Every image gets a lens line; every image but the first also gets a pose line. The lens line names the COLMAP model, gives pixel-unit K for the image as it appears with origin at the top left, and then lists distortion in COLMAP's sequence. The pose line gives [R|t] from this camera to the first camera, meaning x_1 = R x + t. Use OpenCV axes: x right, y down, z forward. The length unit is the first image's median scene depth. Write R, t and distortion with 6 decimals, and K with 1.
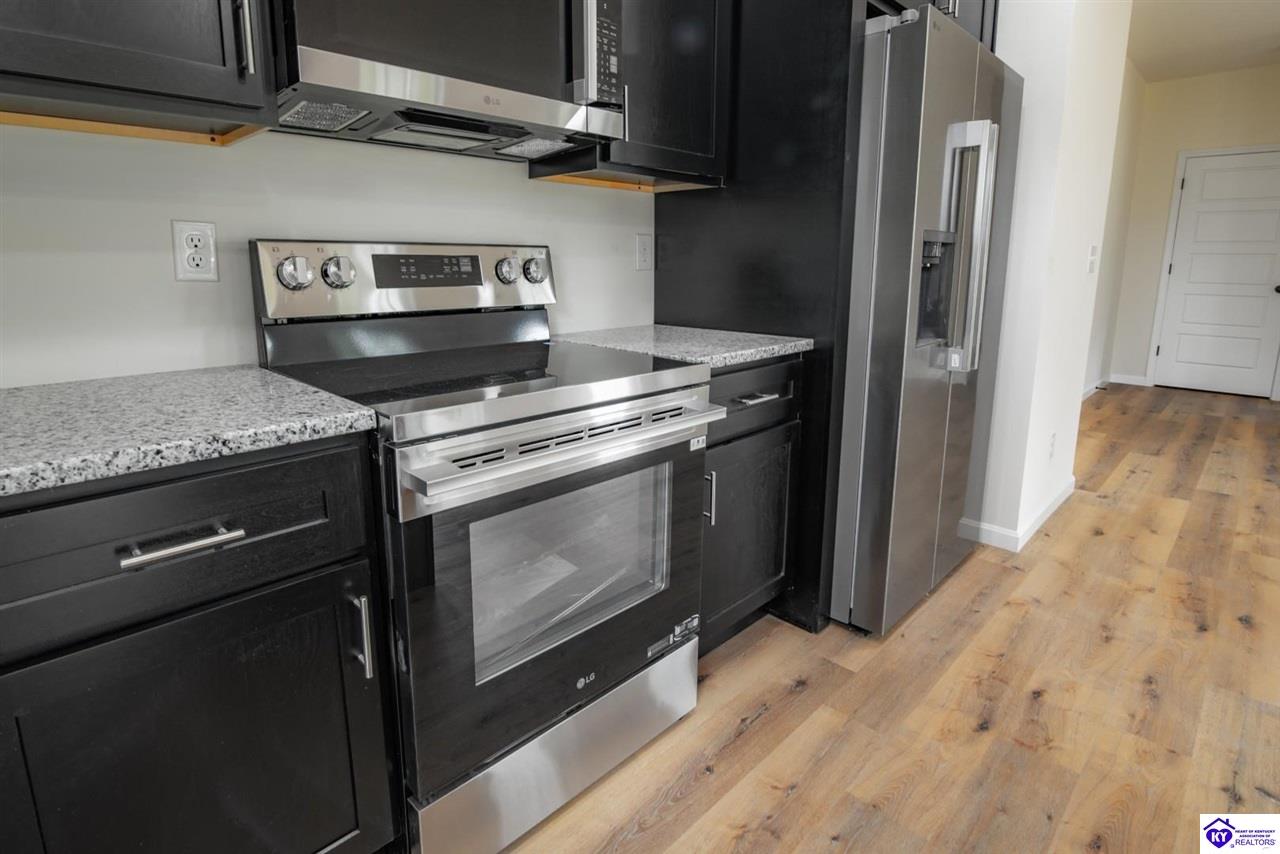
lens RADIAL K [[642.6, 0, 638.0], [0, 642.6, 379.4], [0, 0, 1]] dist [-0.022415, -0.000259]
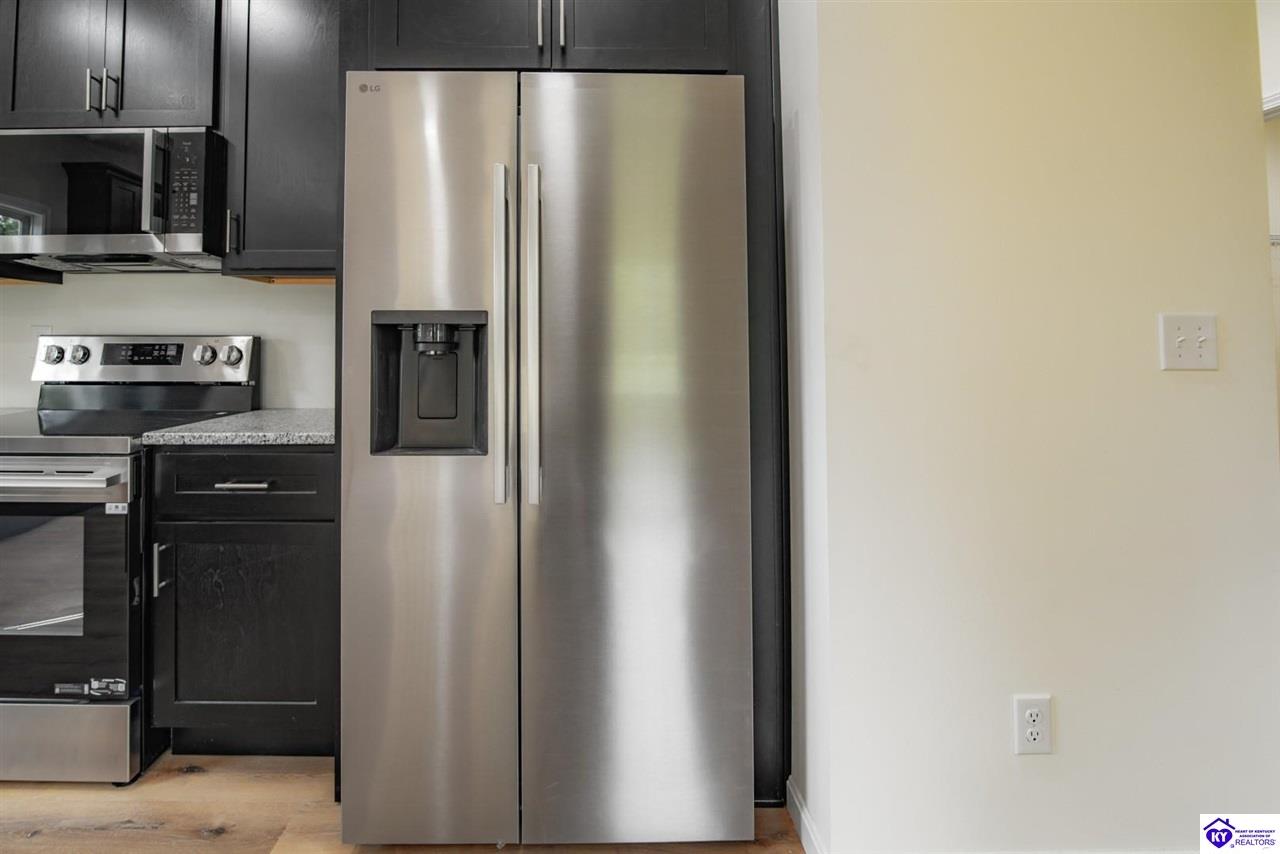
lens RADIAL K [[600.2, 0, 562.4], [0, 600.2, 322.3], [0, 0, 1]] dist [-0.015430, -0.000226]
pose [[0.715043, -0.027331, -0.698546, 1.291607], [-0.124058, 0.978415, -0.165269, -0.134509], [0.687985, 0.204835, 0.696218, 0.696891]]
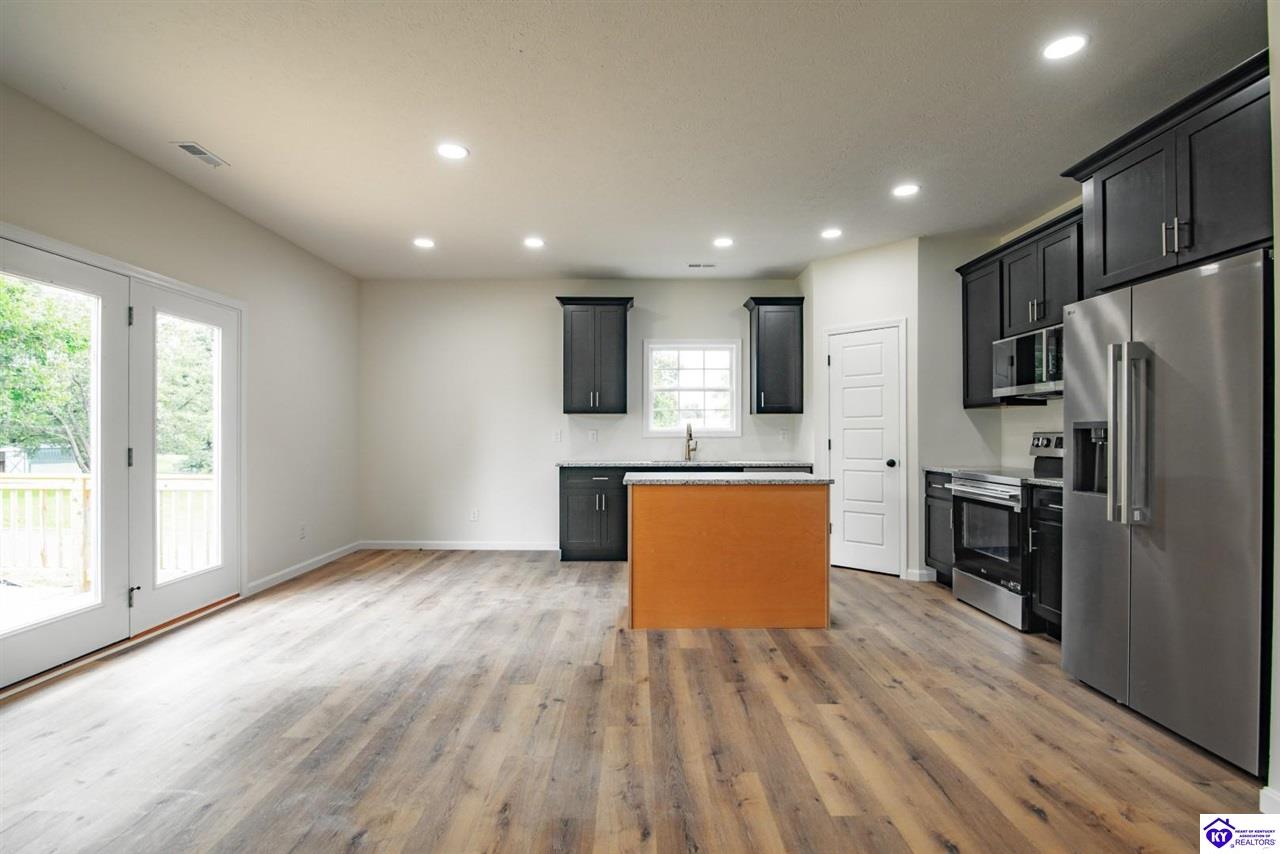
lens RADIAL K [[598.9, 0, 638.4], [0, 598.9, 436.7], [0, 0, 1]] dist [-0.017202, 0.000601]
pose [[-0.700558, 0.003255, -0.713588, 2.653250], [-0.126902, 0.983482, 0.129070, -0.280931], [0.702221, 0.180977, -0.688573, 1.419496]]
